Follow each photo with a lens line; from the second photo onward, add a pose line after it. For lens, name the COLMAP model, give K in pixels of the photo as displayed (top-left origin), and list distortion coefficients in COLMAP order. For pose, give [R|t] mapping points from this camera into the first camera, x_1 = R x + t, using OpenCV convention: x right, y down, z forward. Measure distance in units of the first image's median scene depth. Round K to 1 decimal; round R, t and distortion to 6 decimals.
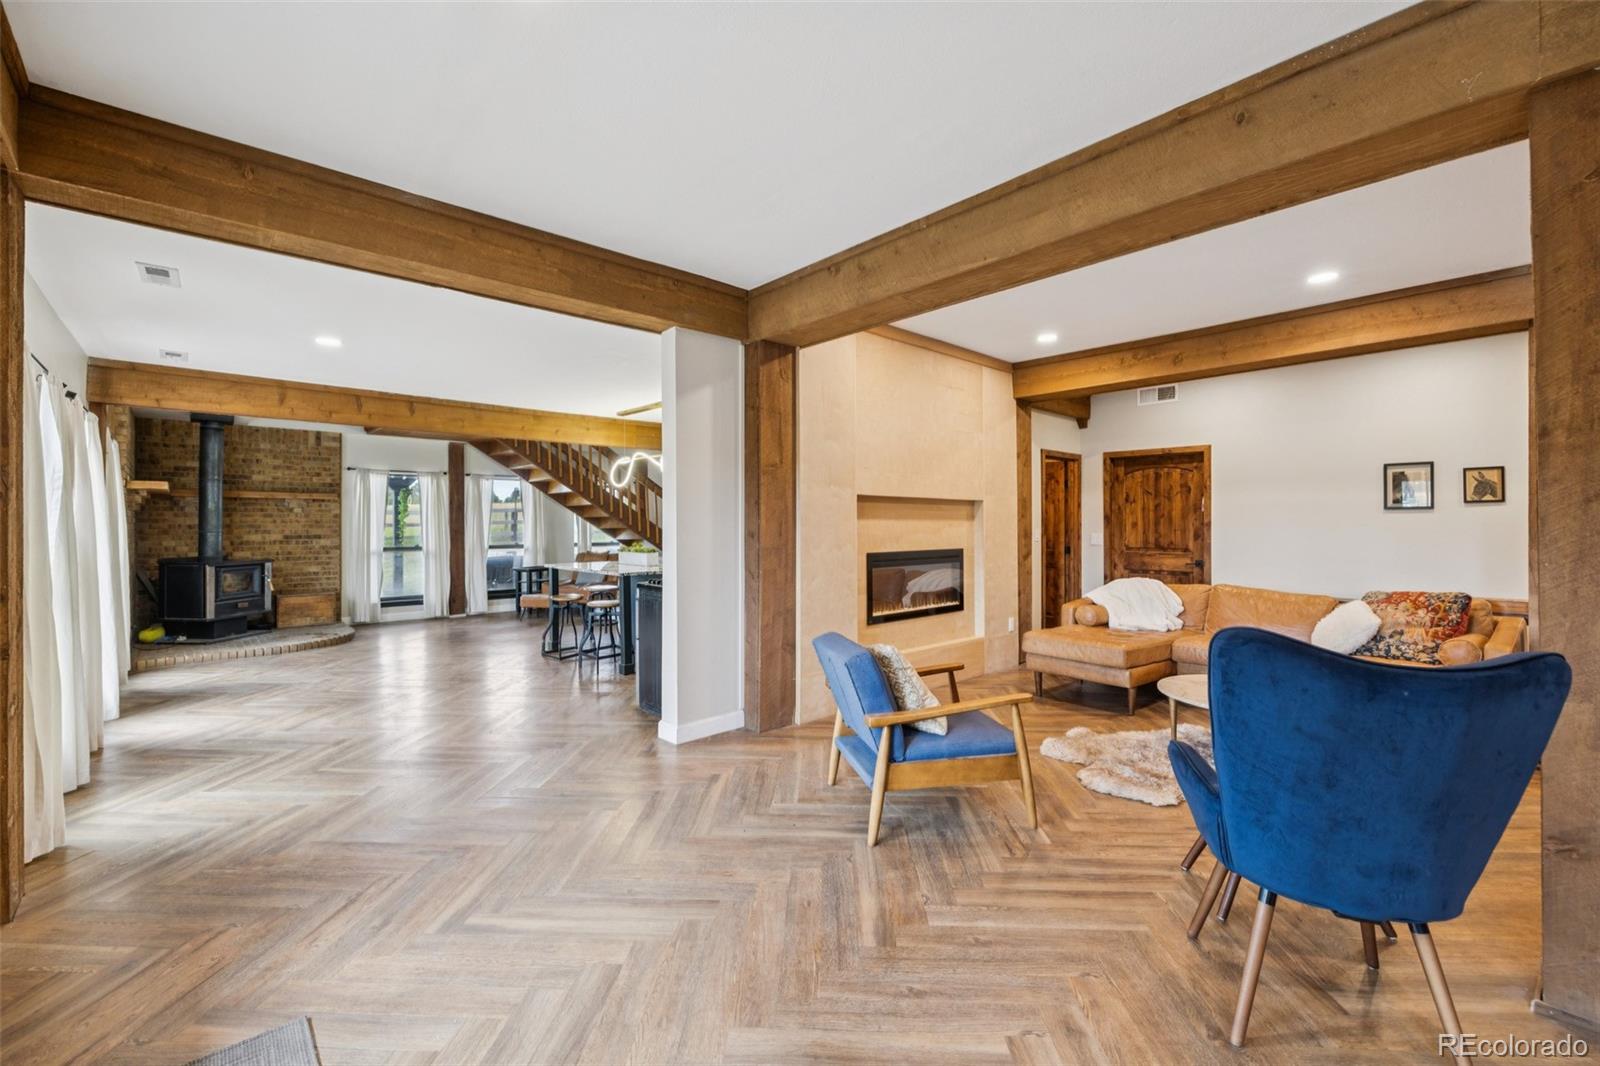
lens RADIAL K [[669.7, 0, 801.0], [0, 669.7, 524.1], [0, 0, 1]] dist [-0.000873, -0.000109]
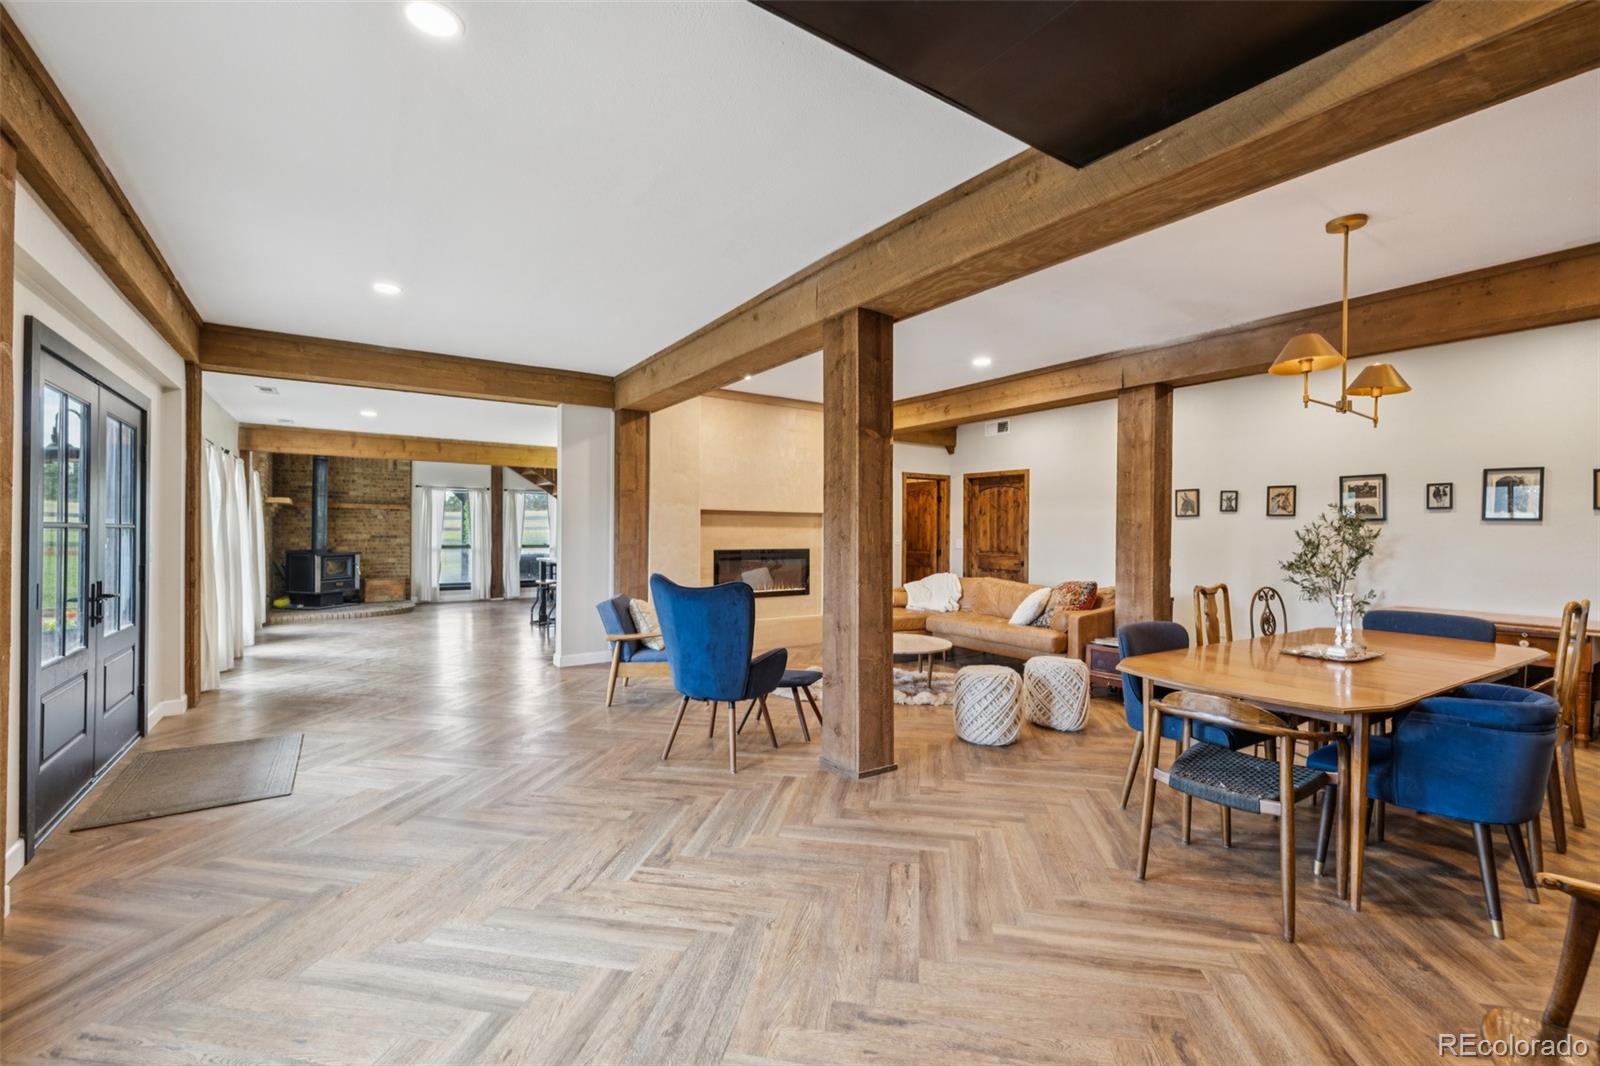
lens RADIAL K [[671.2, 0, 800.0], [0, 671.2, 533.0], [0, 0, 1]] dist [-0.000709, -0.000332]
pose [[0.990459, 0.008295, -0.137560, 0.335946], [-0.007935, 0.999964, 0.003166, 0.000724], [0.137581, -0.002045, 0.990488, -0.280619]]
